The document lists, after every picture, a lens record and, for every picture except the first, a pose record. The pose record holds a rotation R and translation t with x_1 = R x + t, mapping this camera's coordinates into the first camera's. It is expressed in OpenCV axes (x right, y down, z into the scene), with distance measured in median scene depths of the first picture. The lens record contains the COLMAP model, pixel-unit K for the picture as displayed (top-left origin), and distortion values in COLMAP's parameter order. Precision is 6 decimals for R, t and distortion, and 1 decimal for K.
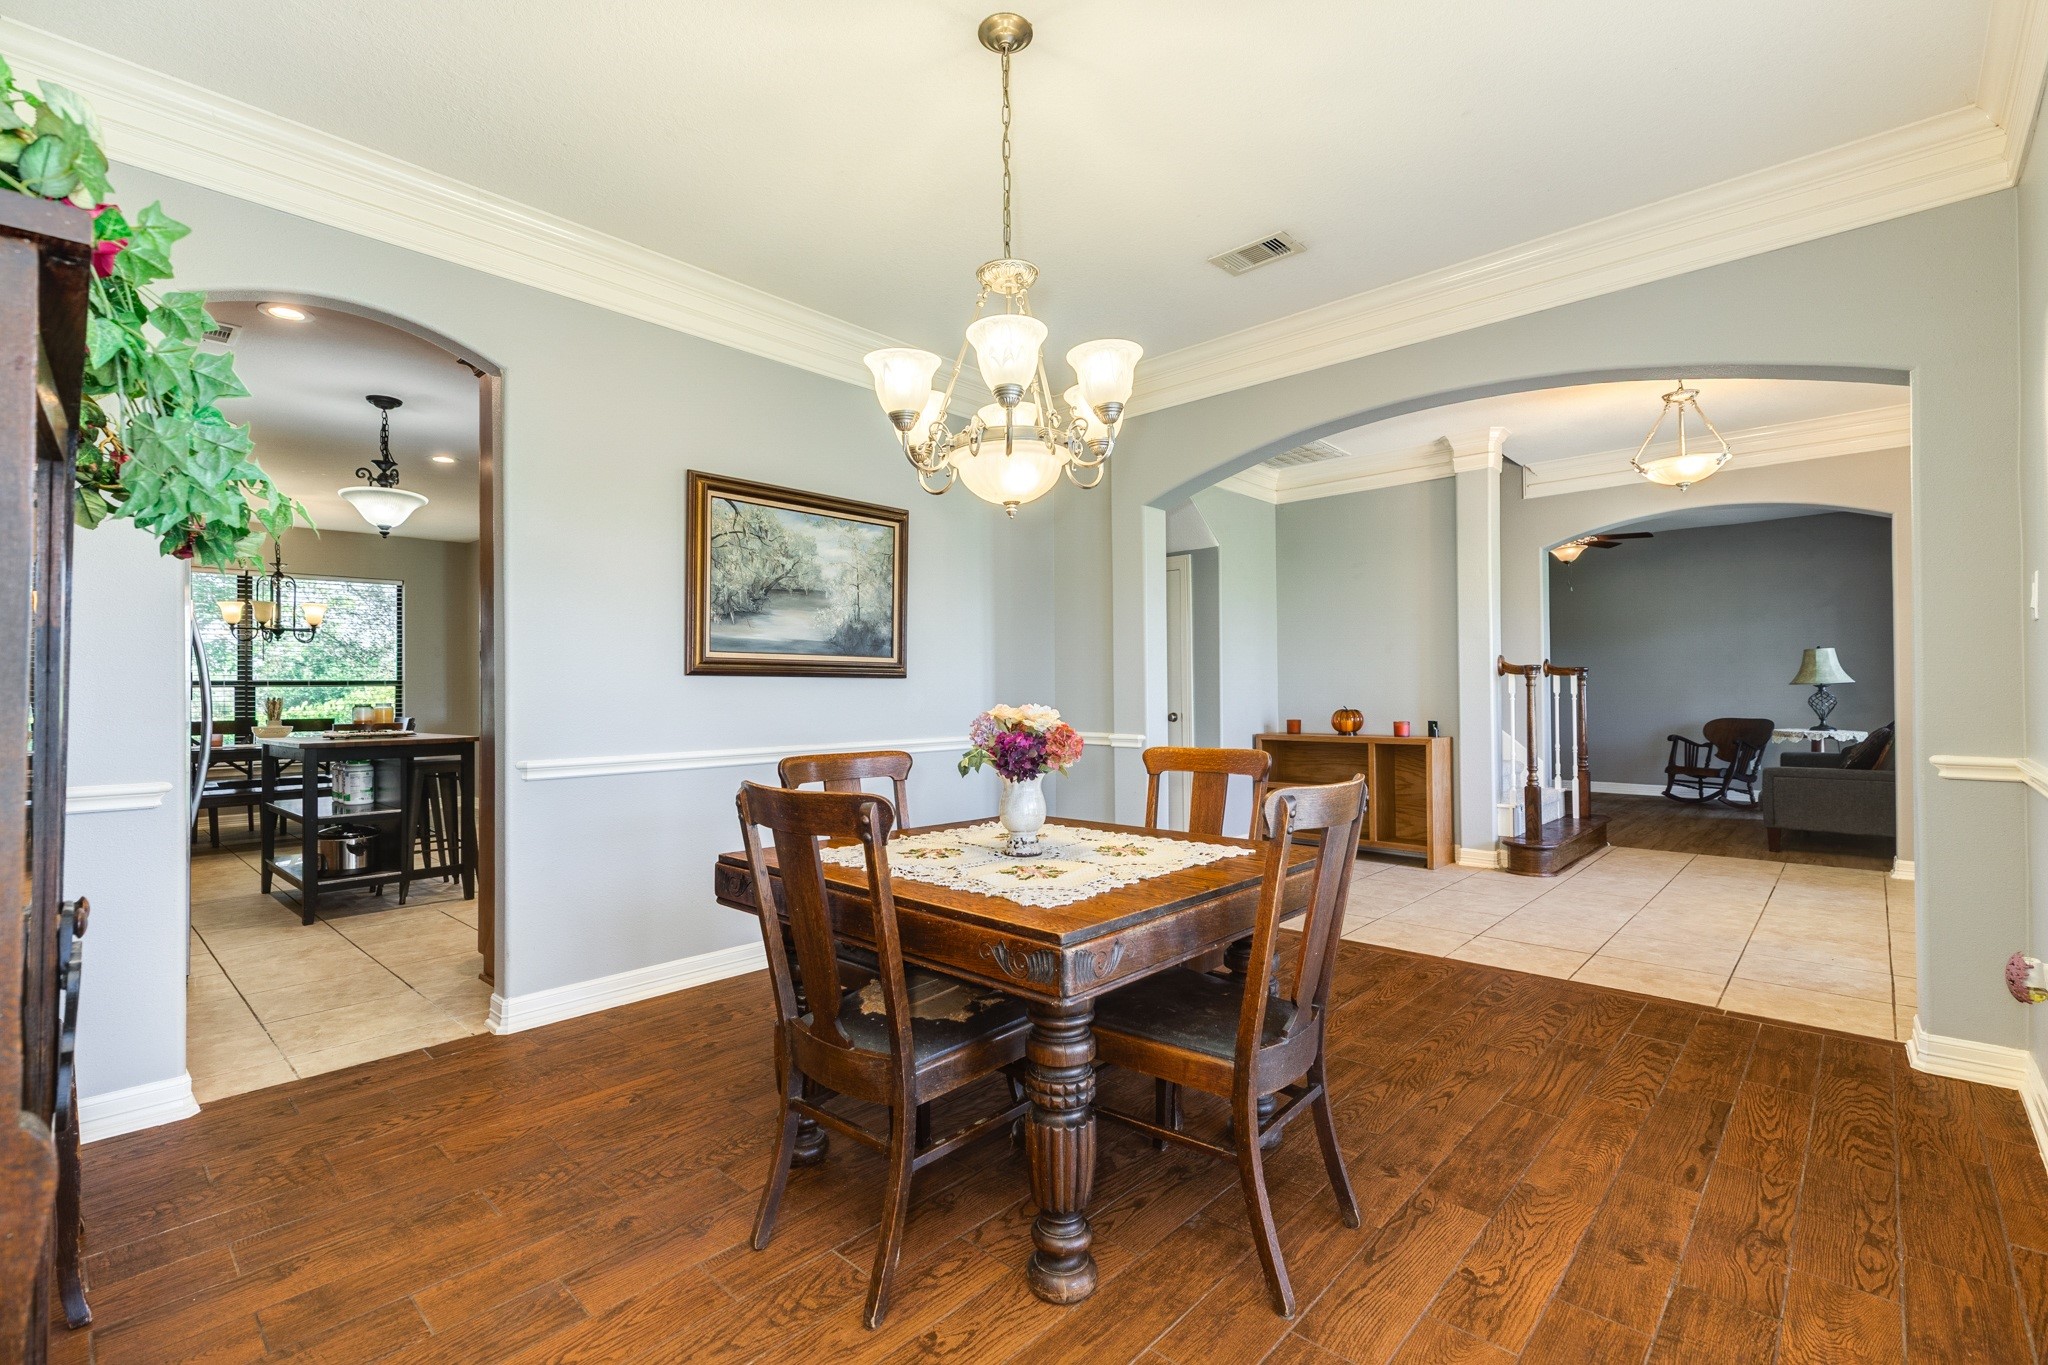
lens RADIAL K [[914.1, 0, 1048.8], [0, 914.1, 687.9], [0, 0, 1]] dist [0.000949, 0.000017]
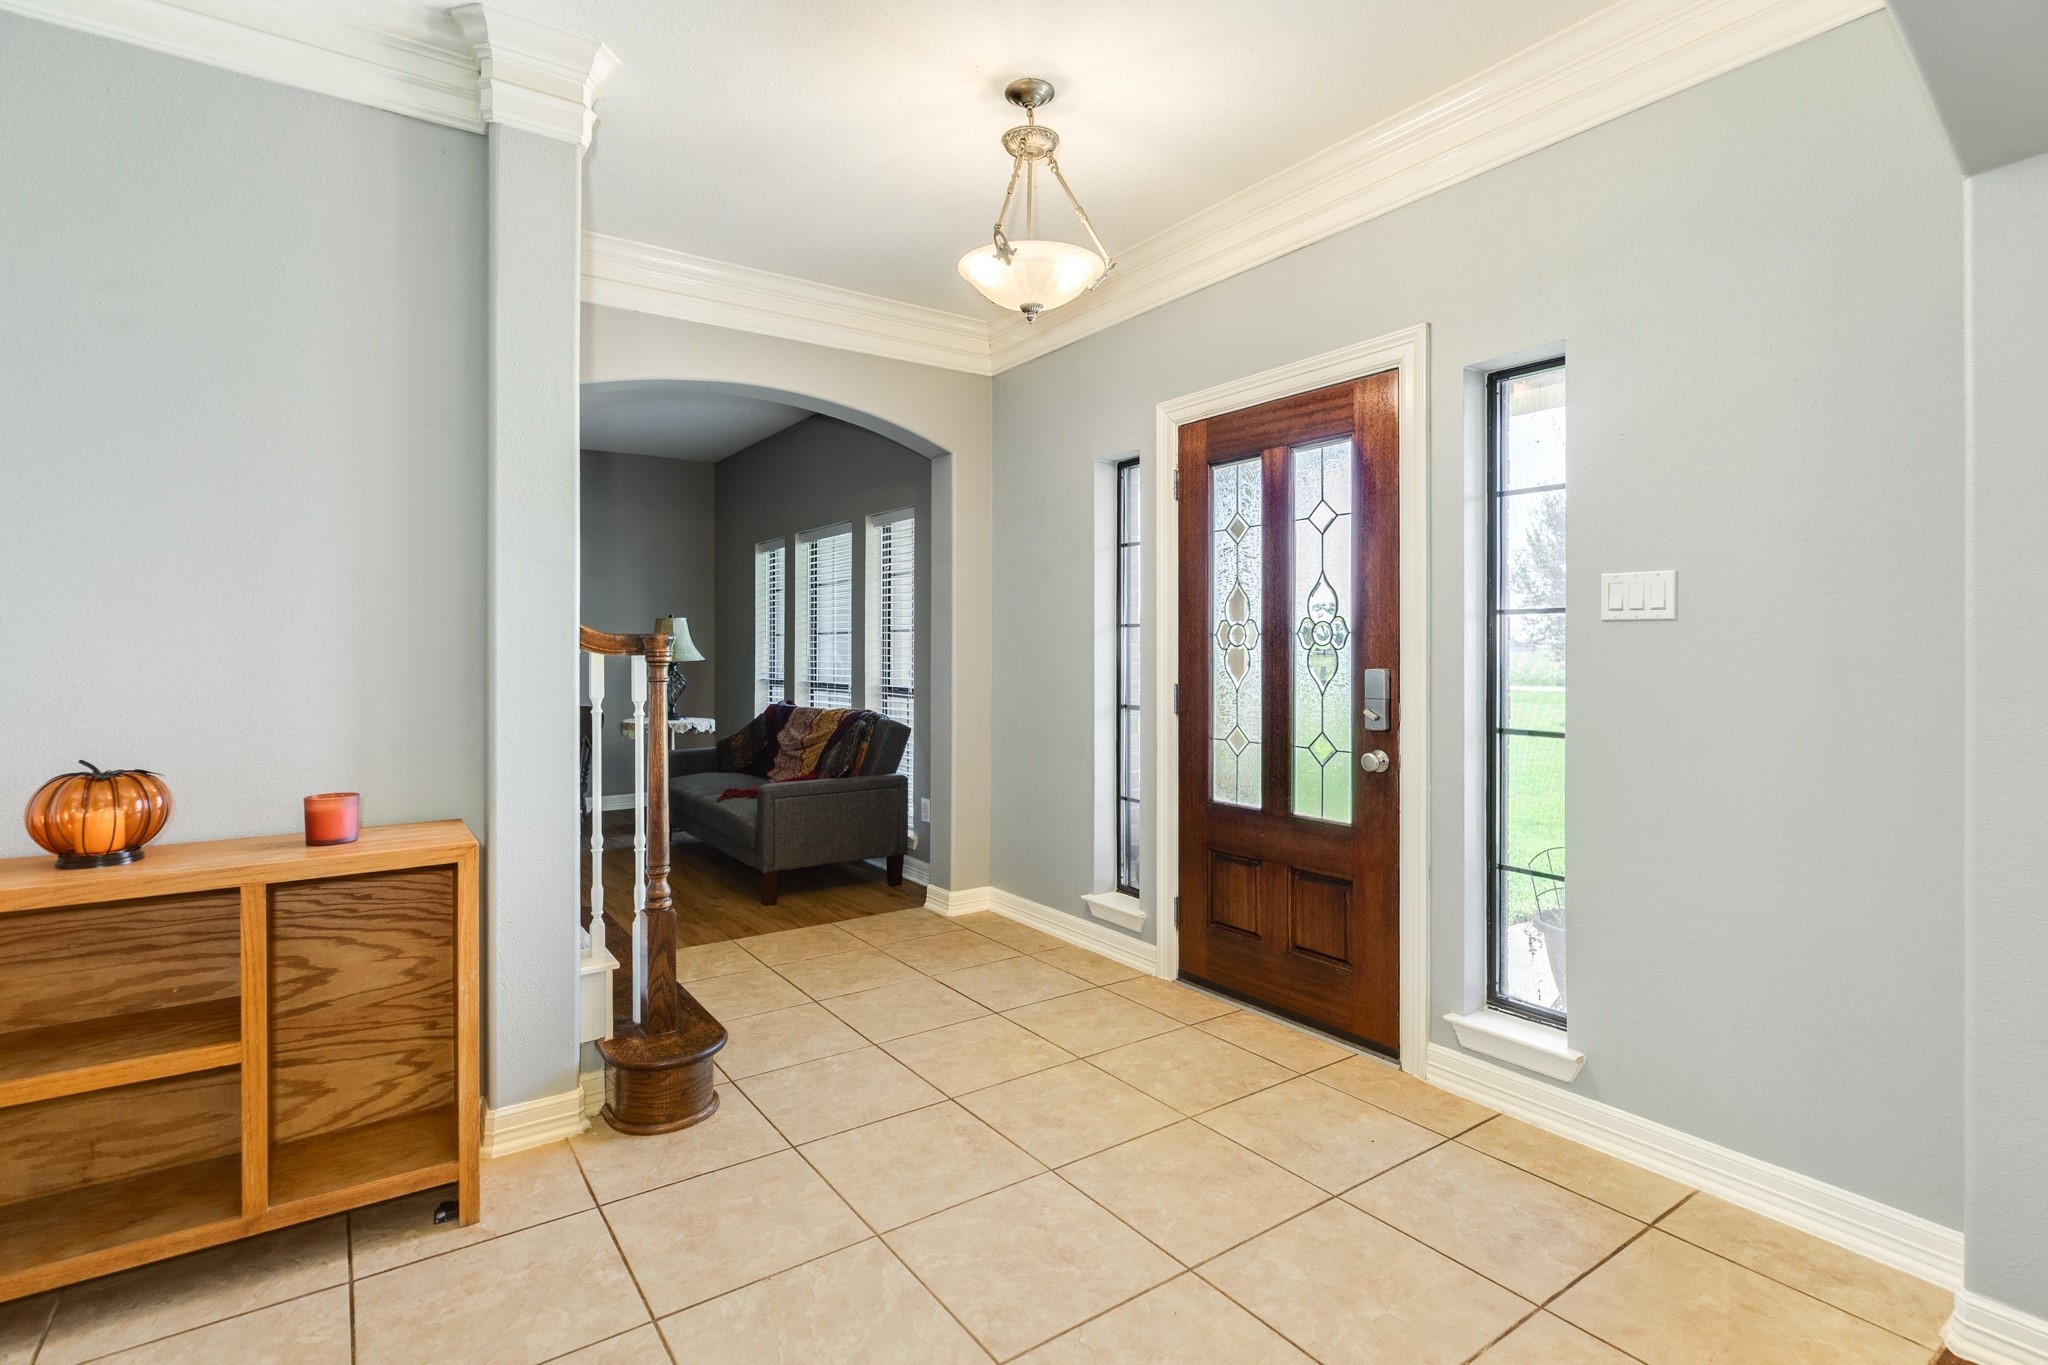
lens RADIAL K [[979.2, 0, 1022.8], [0, 979.2, 645.8], [0, 0, 1]] dist [0.001963, 0.000300]
pose [[0.227363, 0.008685, 0.973771, 0.087653], [-0.012486, 0.999904, -0.006003, -0.016583], [-0.973730, -0.010793, 0.227449, 0.607159]]
